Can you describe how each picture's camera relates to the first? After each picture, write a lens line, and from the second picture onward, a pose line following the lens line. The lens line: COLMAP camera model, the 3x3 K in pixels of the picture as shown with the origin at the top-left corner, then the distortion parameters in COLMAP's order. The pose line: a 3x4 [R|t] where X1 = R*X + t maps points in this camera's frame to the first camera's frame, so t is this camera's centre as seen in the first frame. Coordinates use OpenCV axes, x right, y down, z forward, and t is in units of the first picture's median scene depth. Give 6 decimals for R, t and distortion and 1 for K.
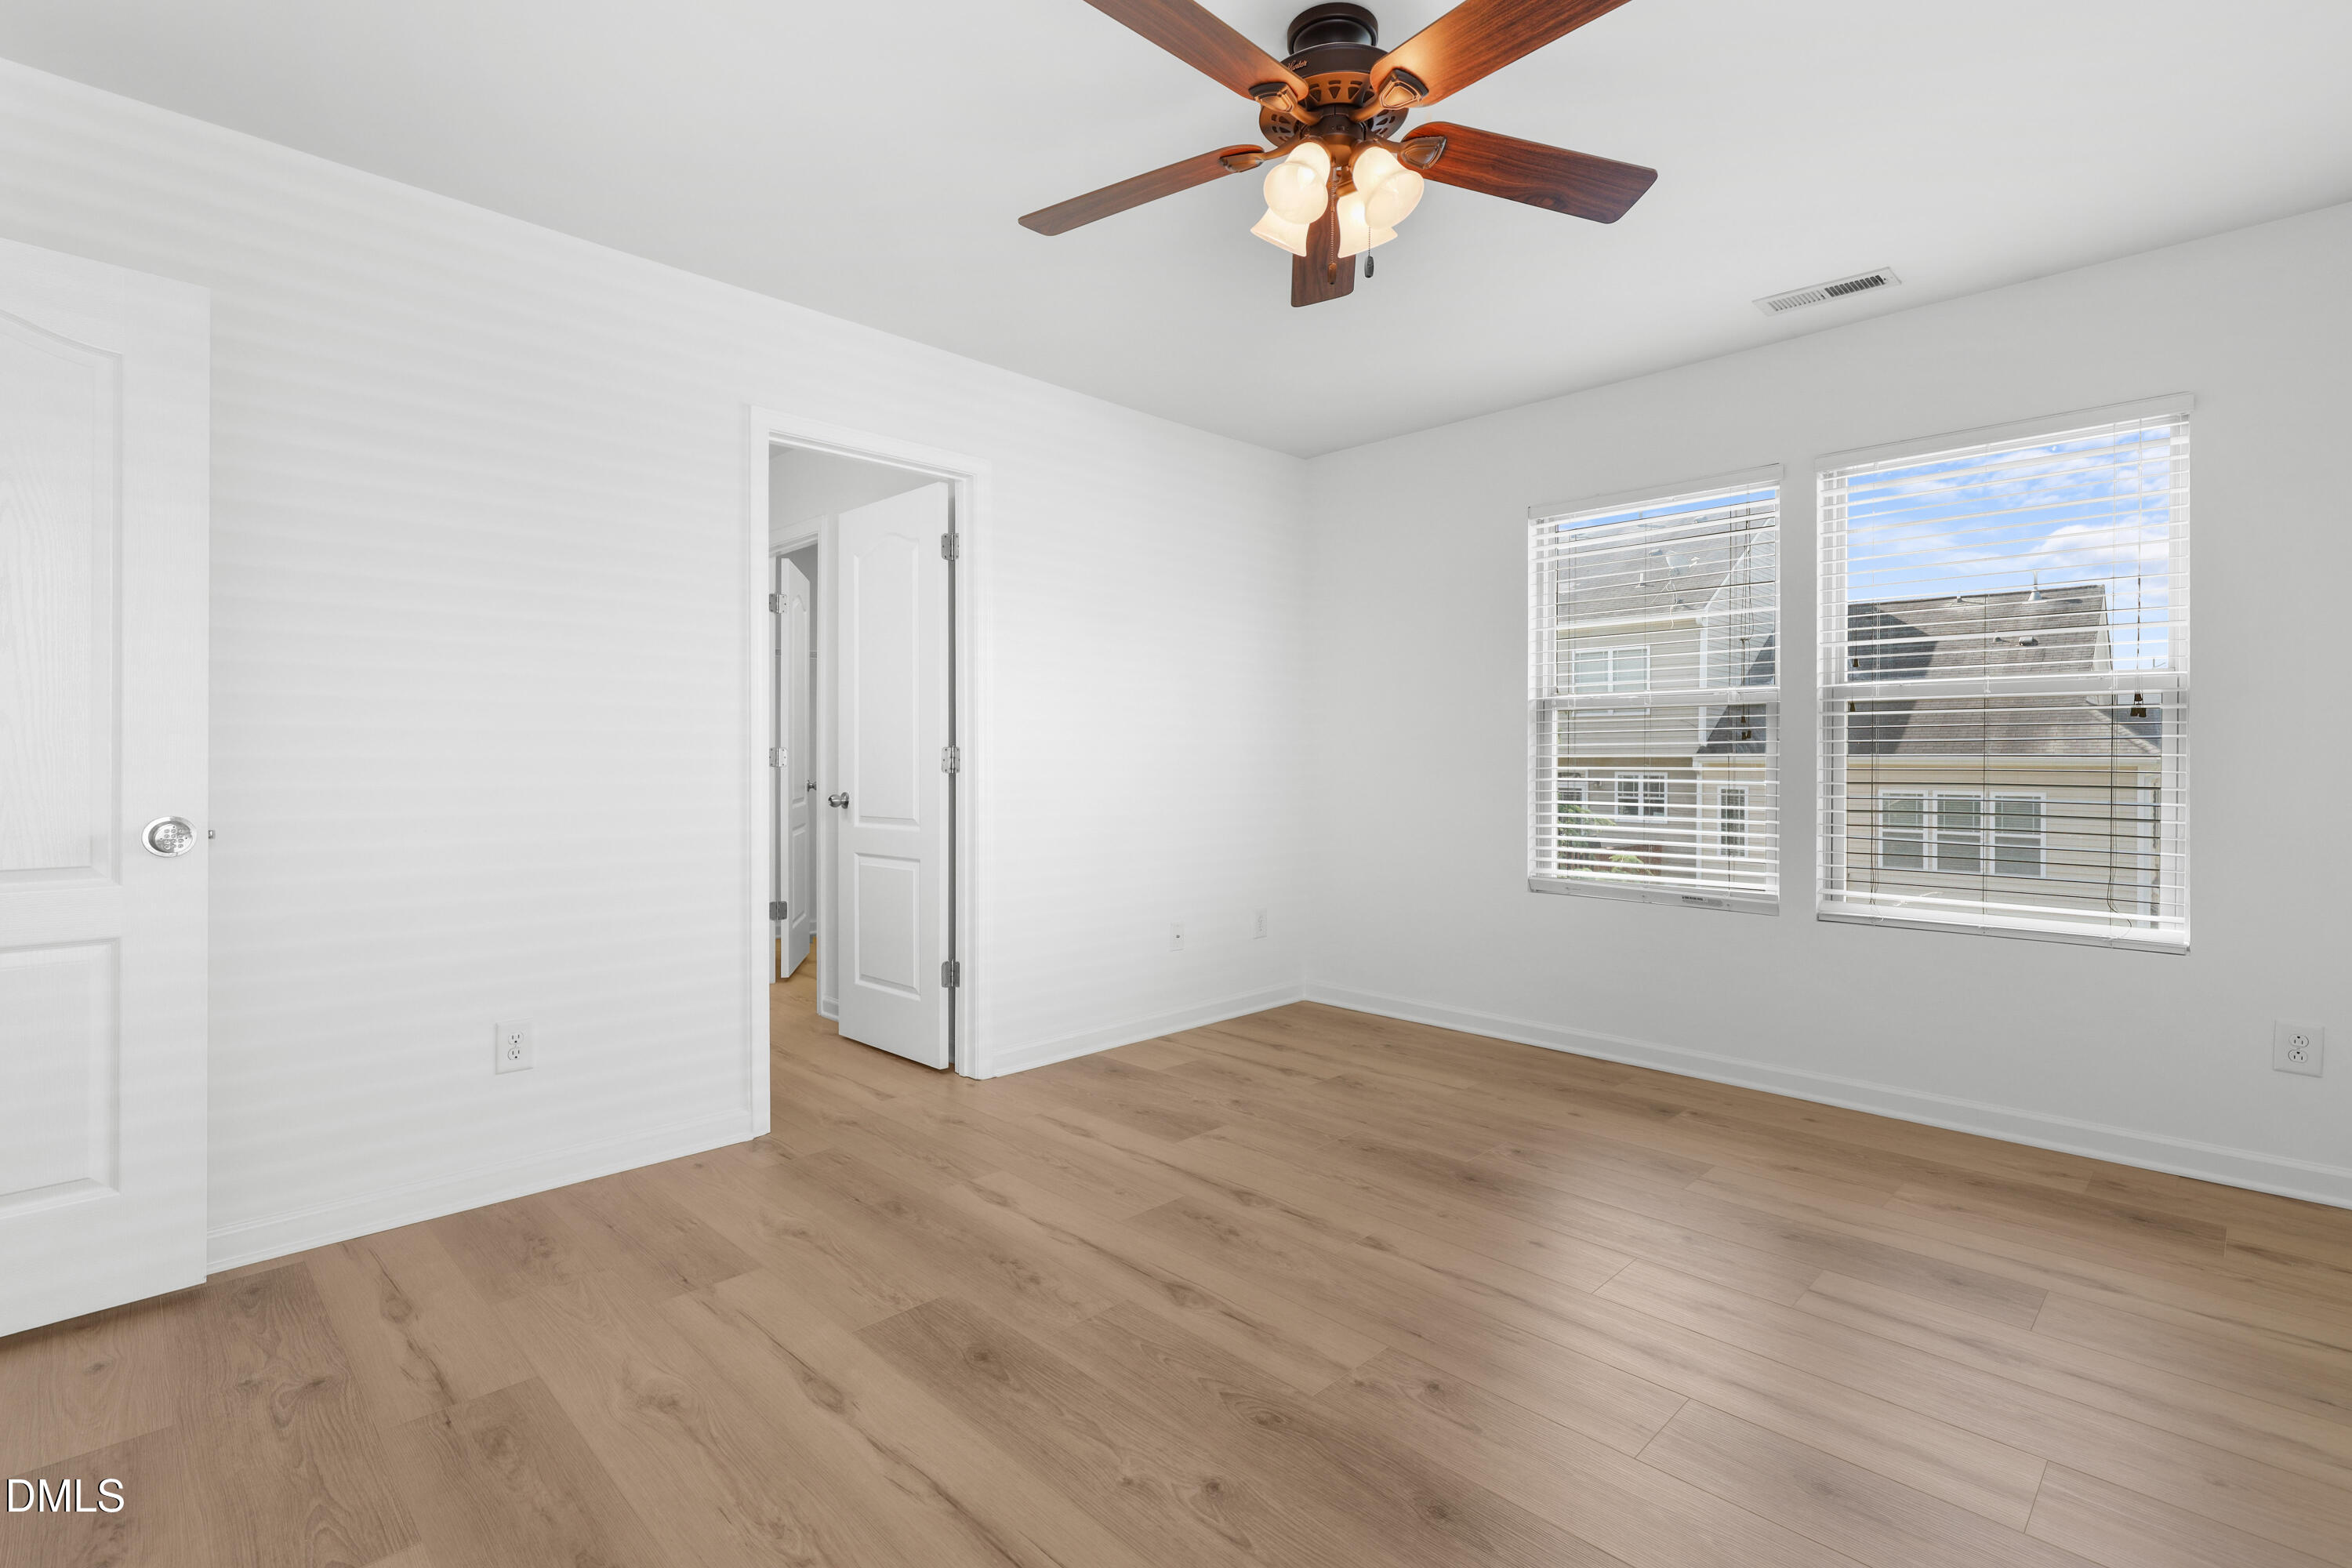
lens RADIAL K [[1098.5, 0, 1184.4], [0, 1098.5, 768.2], [0, 0, 1]] dist [0.002549, -0.001557]
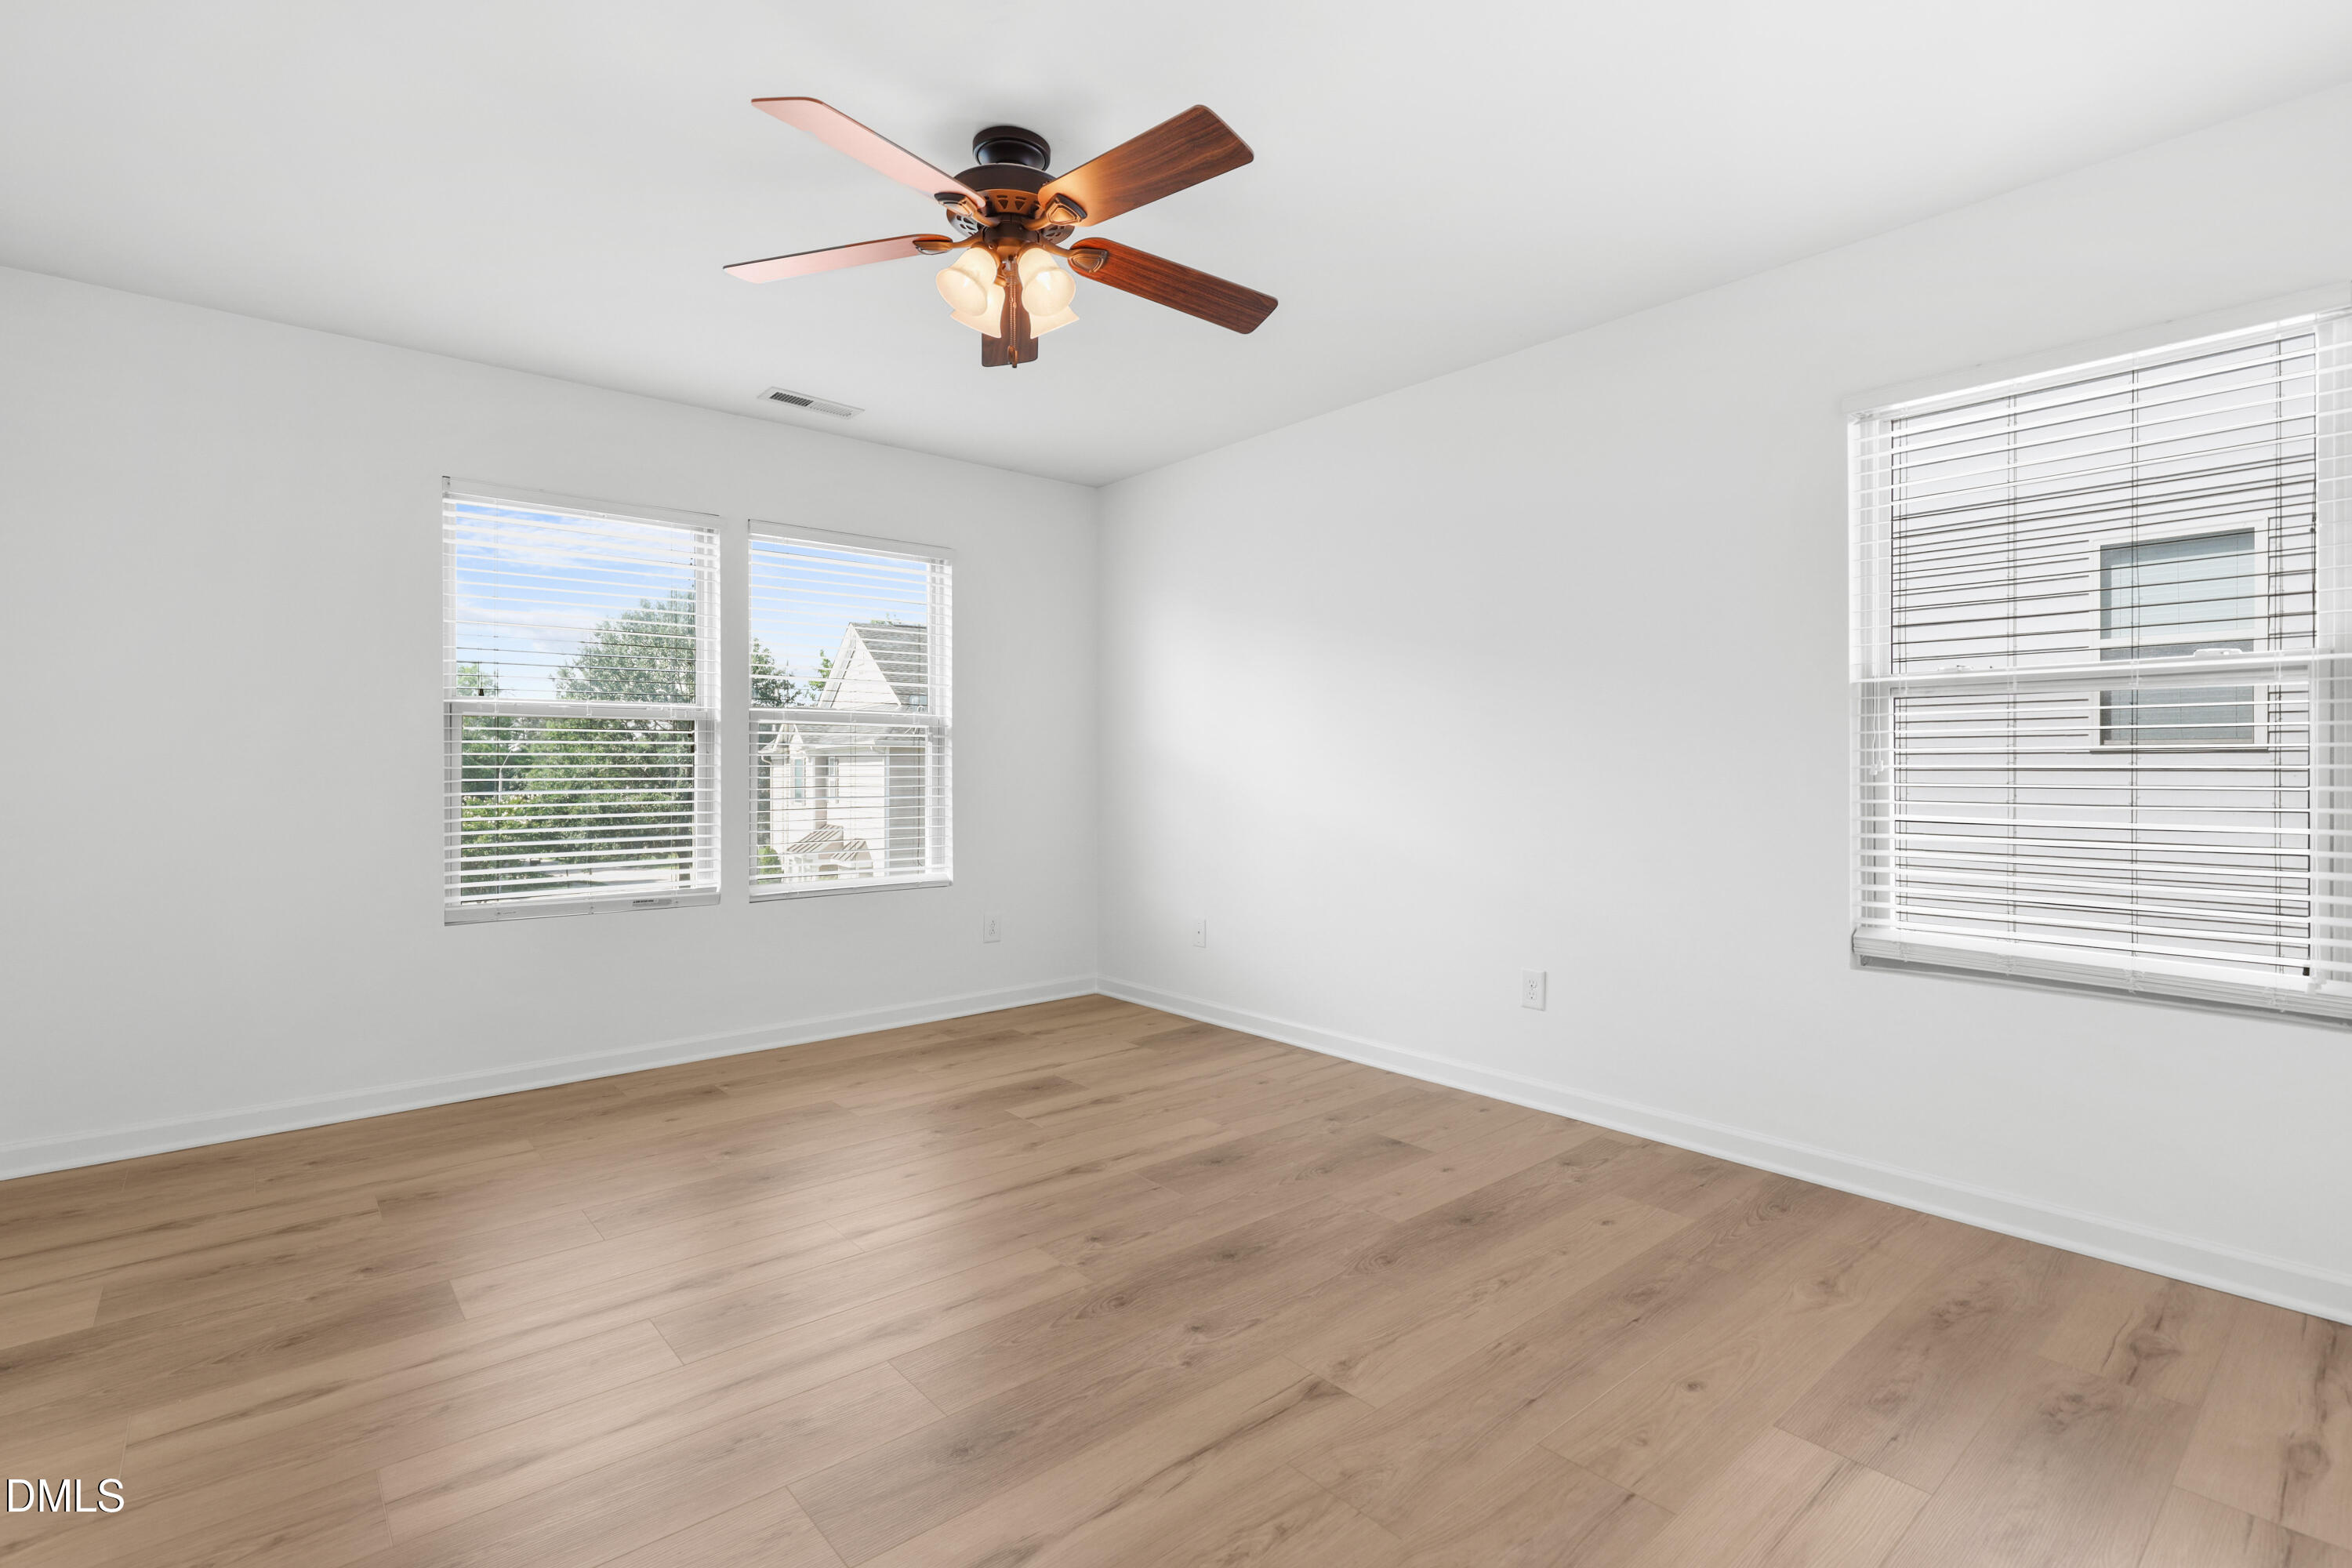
lens RADIAL K [[1098.5, 0, 1191.4], [0, 1098.5, 770.6], [0, 0, 1]] dist [0.002549, -0.001557]
pose [[0.068724, -0.006087, 0.997617, -0.726772], [0.012402, 0.999909, 0.005247, -0.009131], [-0.997559, 0.012012, 0.068793, 0.518608]]
